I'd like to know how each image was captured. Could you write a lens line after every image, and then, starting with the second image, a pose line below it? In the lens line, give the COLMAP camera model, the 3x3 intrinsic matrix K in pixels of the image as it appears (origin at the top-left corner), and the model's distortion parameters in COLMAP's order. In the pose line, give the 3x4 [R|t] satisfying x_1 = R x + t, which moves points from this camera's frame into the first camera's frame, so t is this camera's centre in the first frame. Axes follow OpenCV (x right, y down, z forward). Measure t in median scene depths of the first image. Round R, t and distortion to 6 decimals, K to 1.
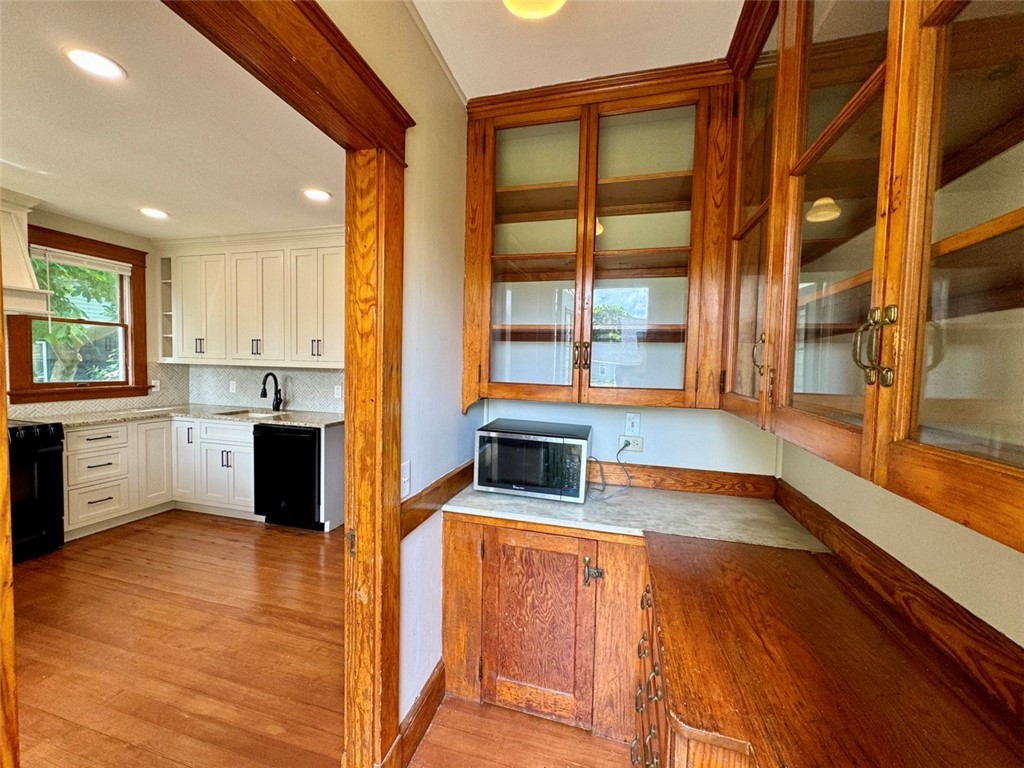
lens RADIAL K [[411.1, 0, 510.4], [0, 411.1, 383.4], [0, 0, 1]] dist [-0.003766, -0.000198]
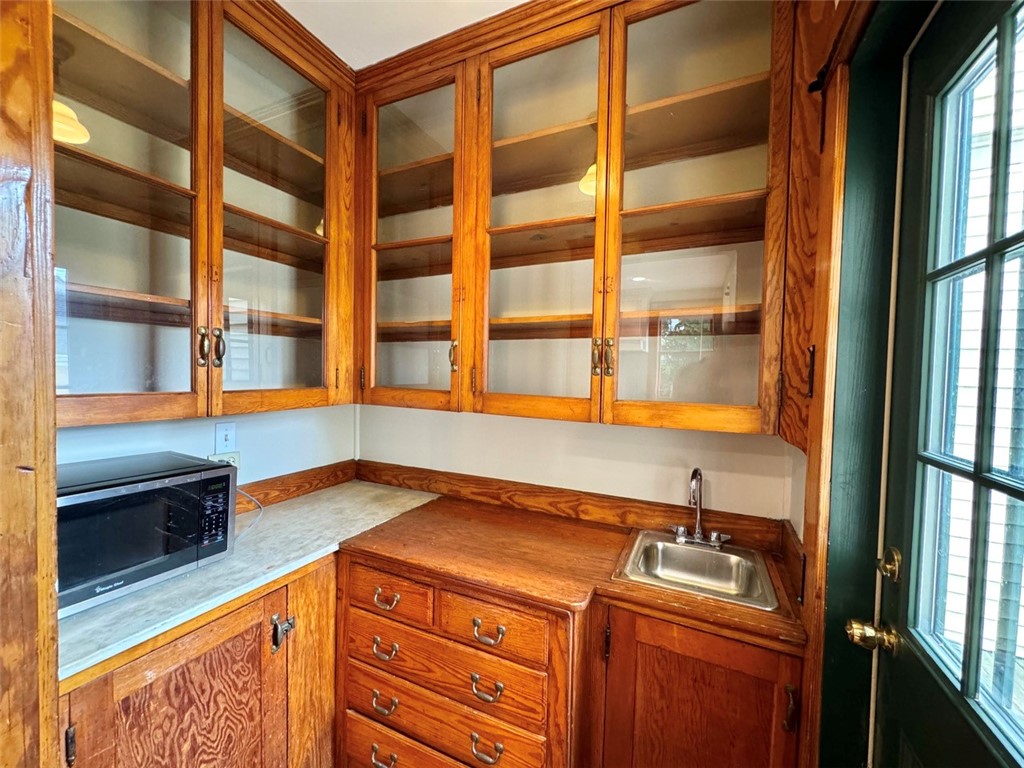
lens RADIAL K [[411.1, 0, 508.4], [0, 411.1, 383.6], [0, 0, 1]] dist [-0.003766, -0.000198]
pose [[0.164217, -0.049312, 0.985191, -0.269837], [0.032911, 0.998468, 0.044491, -0.013700], [-0.985875, 0.025117, 0.165588, 0.251450]]
